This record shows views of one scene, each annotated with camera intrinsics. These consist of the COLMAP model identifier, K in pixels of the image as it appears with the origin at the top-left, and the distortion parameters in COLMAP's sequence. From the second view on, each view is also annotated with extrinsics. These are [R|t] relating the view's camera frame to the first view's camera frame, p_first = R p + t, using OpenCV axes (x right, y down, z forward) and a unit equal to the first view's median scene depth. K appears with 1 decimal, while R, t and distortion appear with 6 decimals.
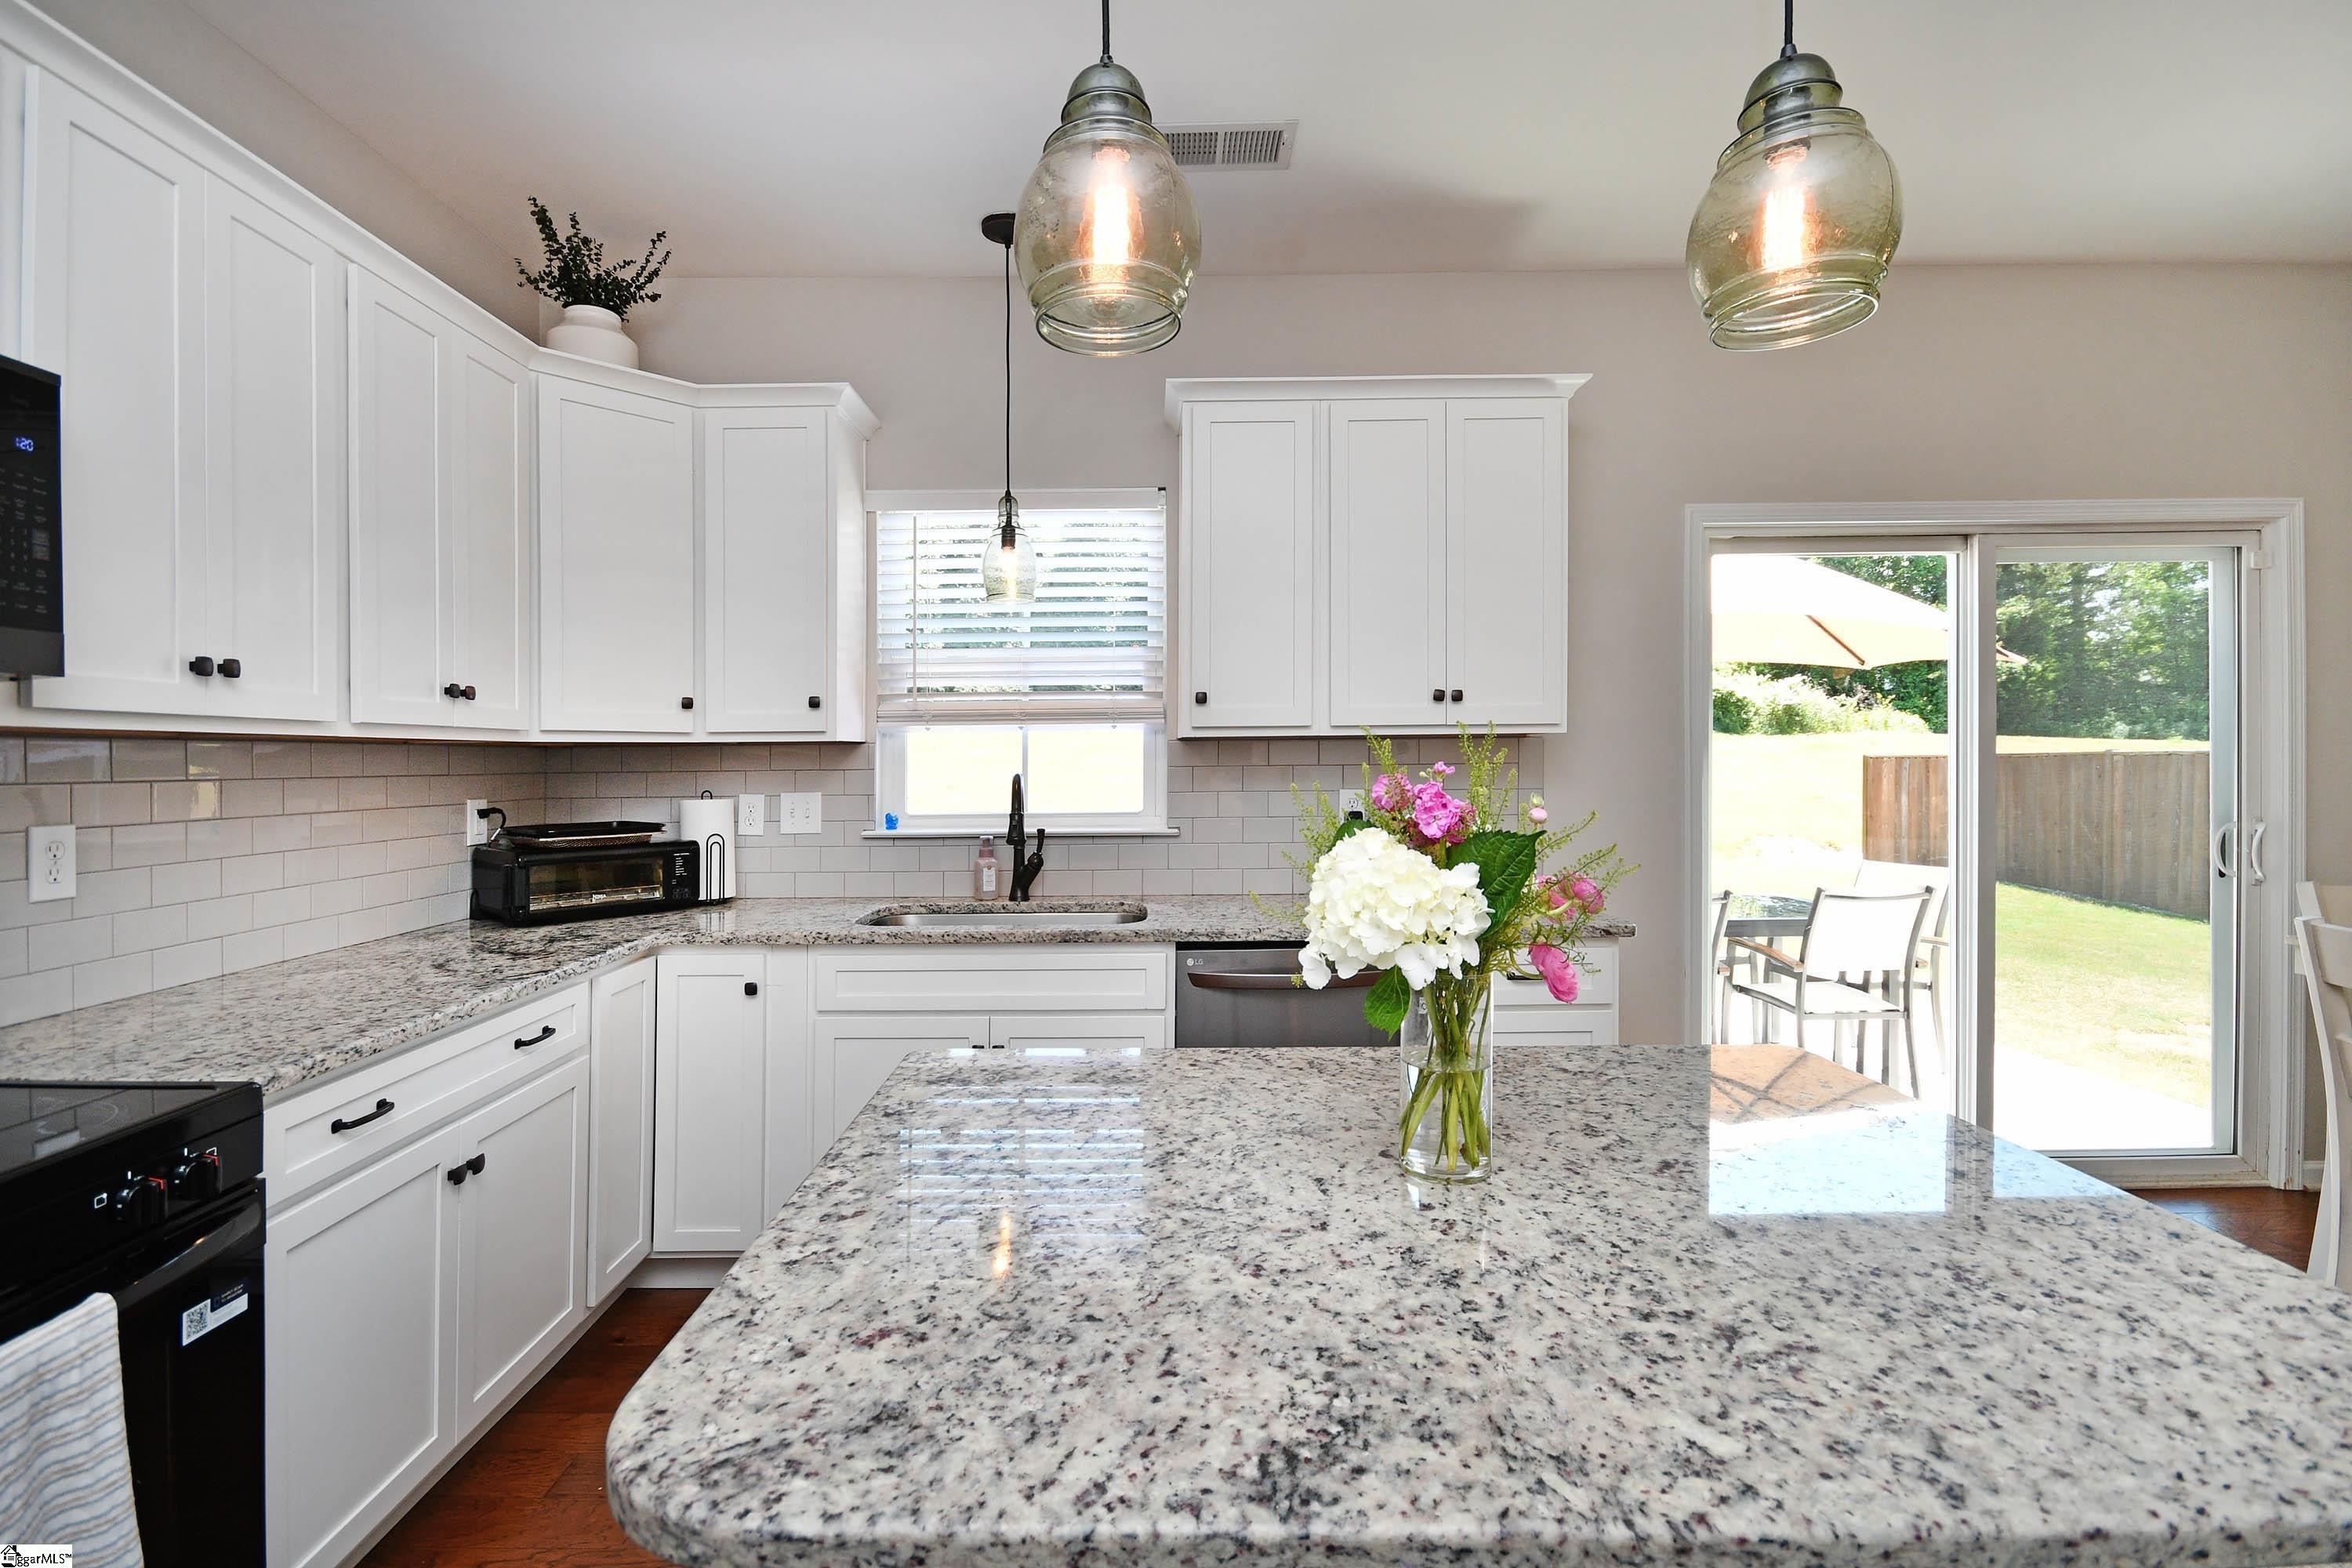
lens RADIAL K [[1096.2, 0, 1113.8], [0, 1096.2, 765.8], [0, 0, 1]] dist [0.001619, -0.013995]
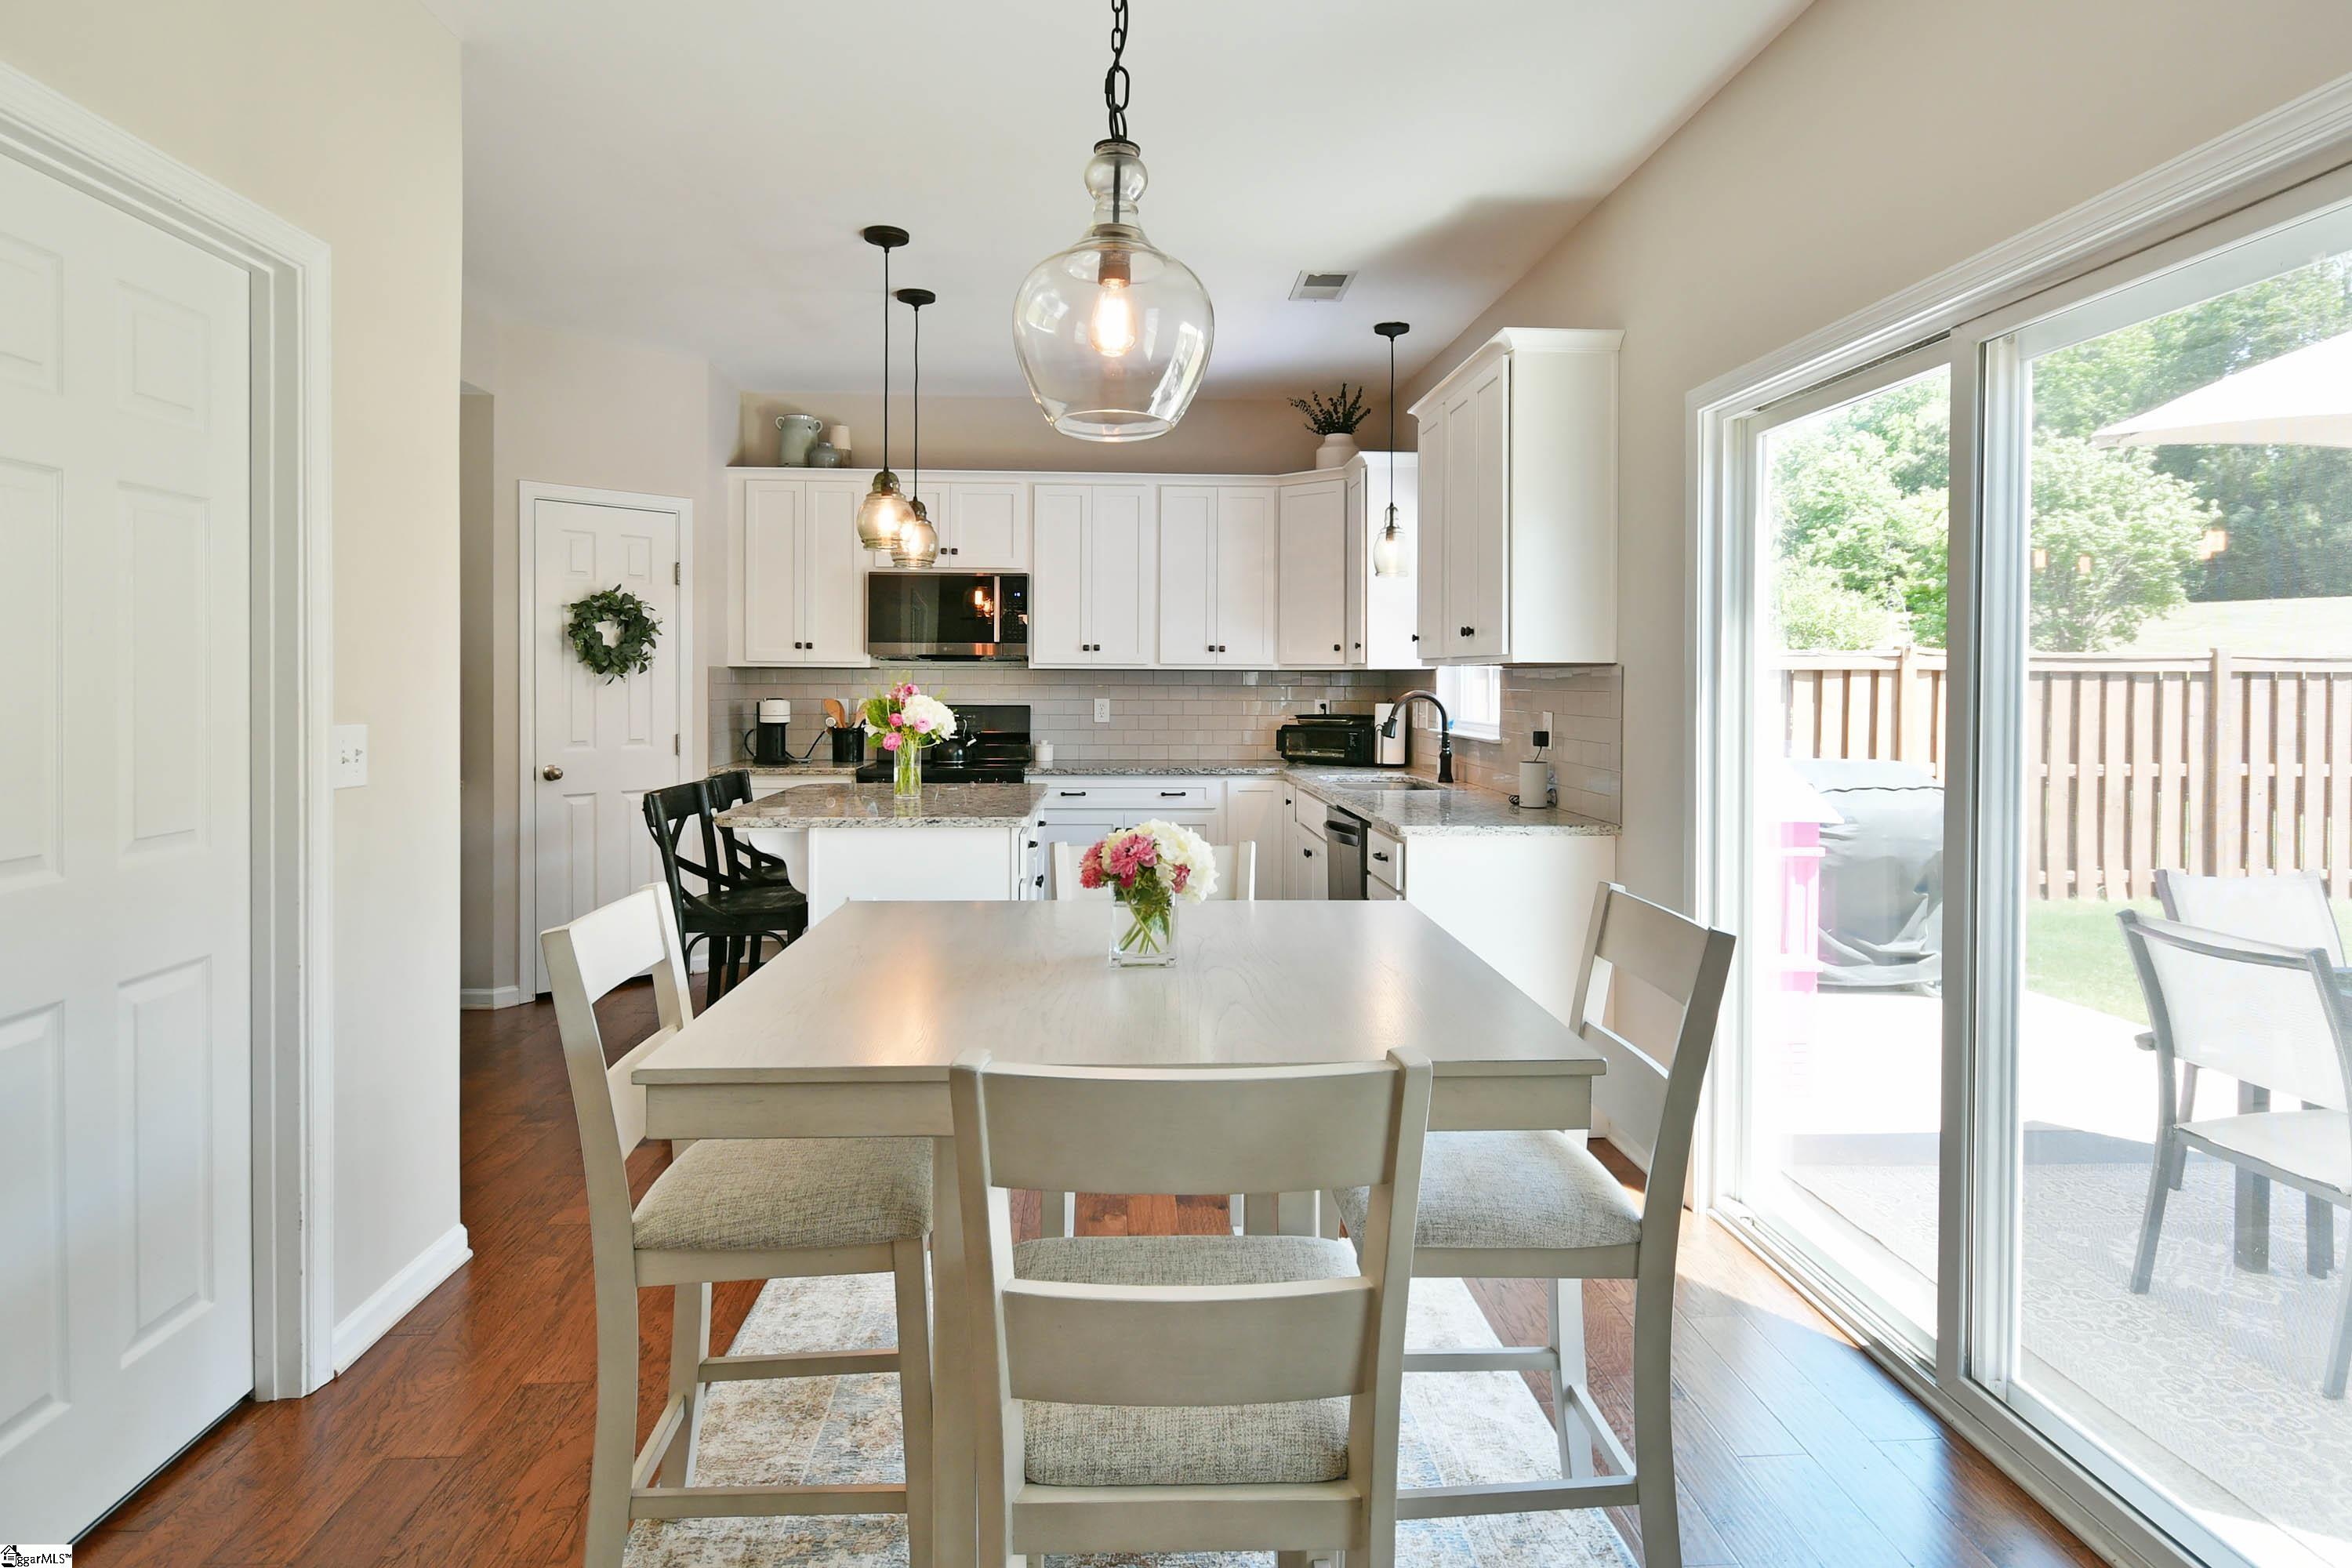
lens RADIAL K [[1322.9, 0, 1164.5], [0, 1322.9, 684.5], [0, 0, 1]] dist [0.003720, 0.000422]
pose [[0.052457, 0.015594, -0.998501, 1.939371], [-0.008657, 0.999848, 0.015161, -0.030815], [0.998586, 0.007849, 0.052584, 0.677786]]
